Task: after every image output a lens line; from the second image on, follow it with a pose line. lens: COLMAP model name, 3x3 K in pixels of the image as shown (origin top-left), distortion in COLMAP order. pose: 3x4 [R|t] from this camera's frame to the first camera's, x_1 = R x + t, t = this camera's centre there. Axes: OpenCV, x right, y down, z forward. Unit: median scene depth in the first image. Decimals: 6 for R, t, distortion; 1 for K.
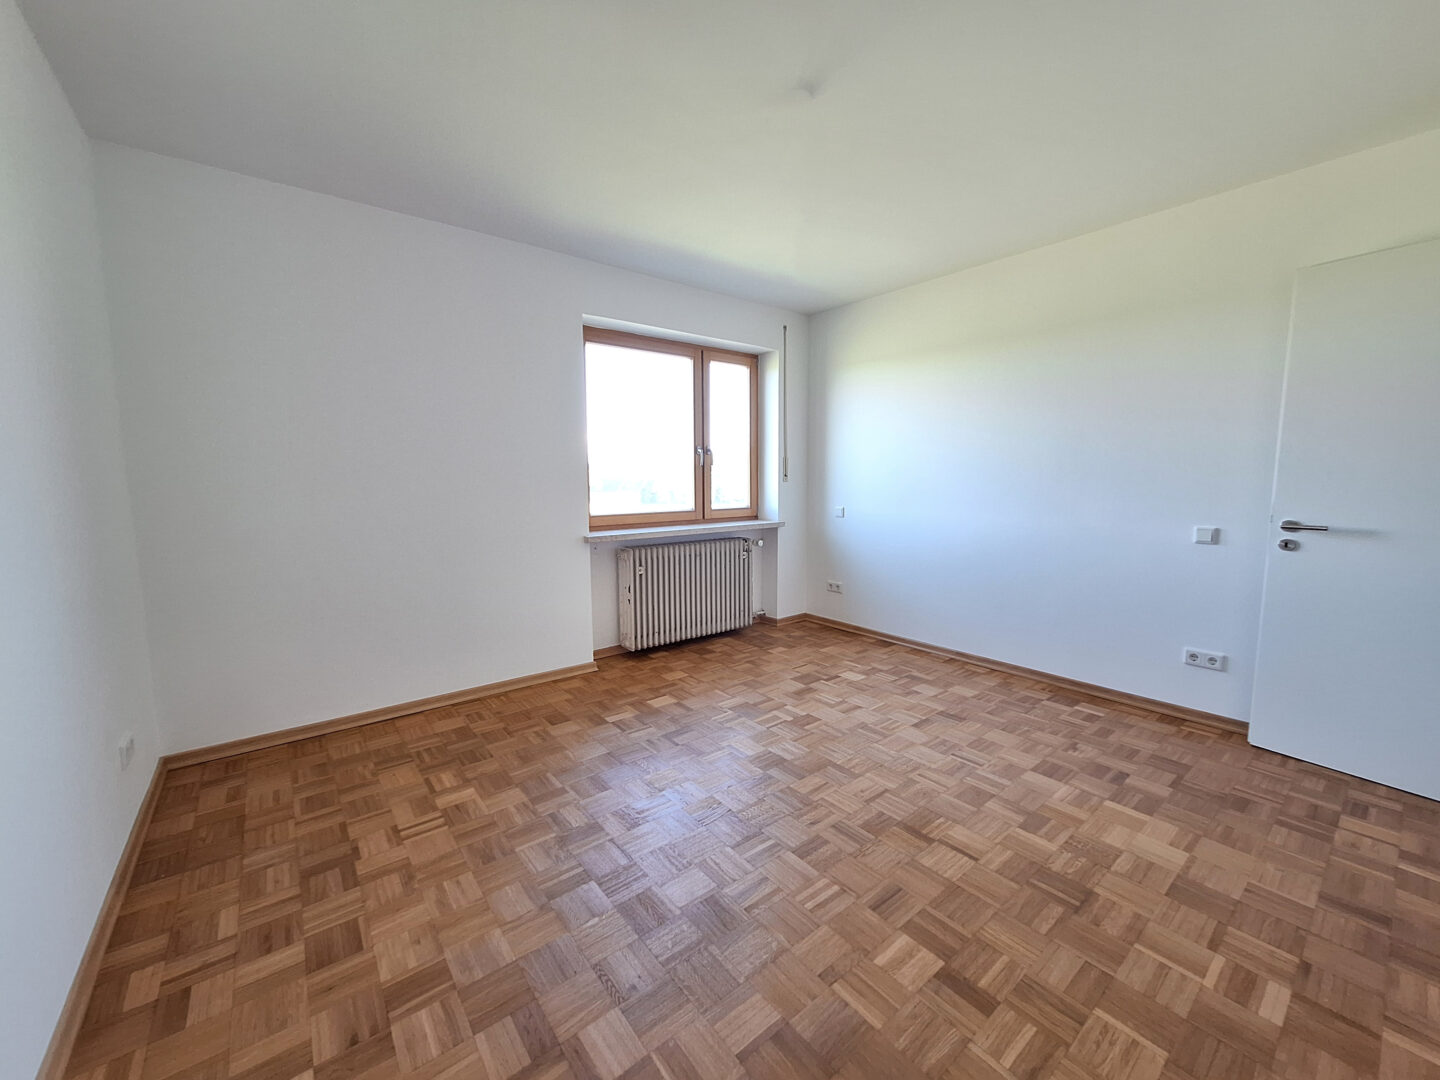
lens RADIAL K [[577.7, 0, 729.0], [0, 577.7, 544.4], [0, 0, 1]] dist [-0.003550, -0.000149]
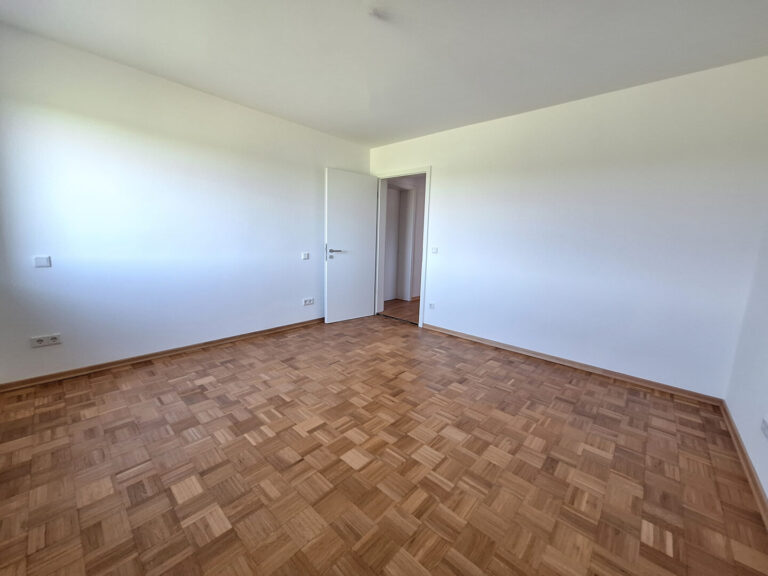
lens RADIAL K [[311.6, 0, 384.0], [0, 311.6, 288.0], [0, 0, 1]] dist [-0.001249, 0.000044]
pose [[-0.178870, -0.155875, 0.971447, -0.667550], [0.081587, 0.981620, 0.172530, -0.090095], [-0.980484, 0.110118, -0.162865, 0.882700]]
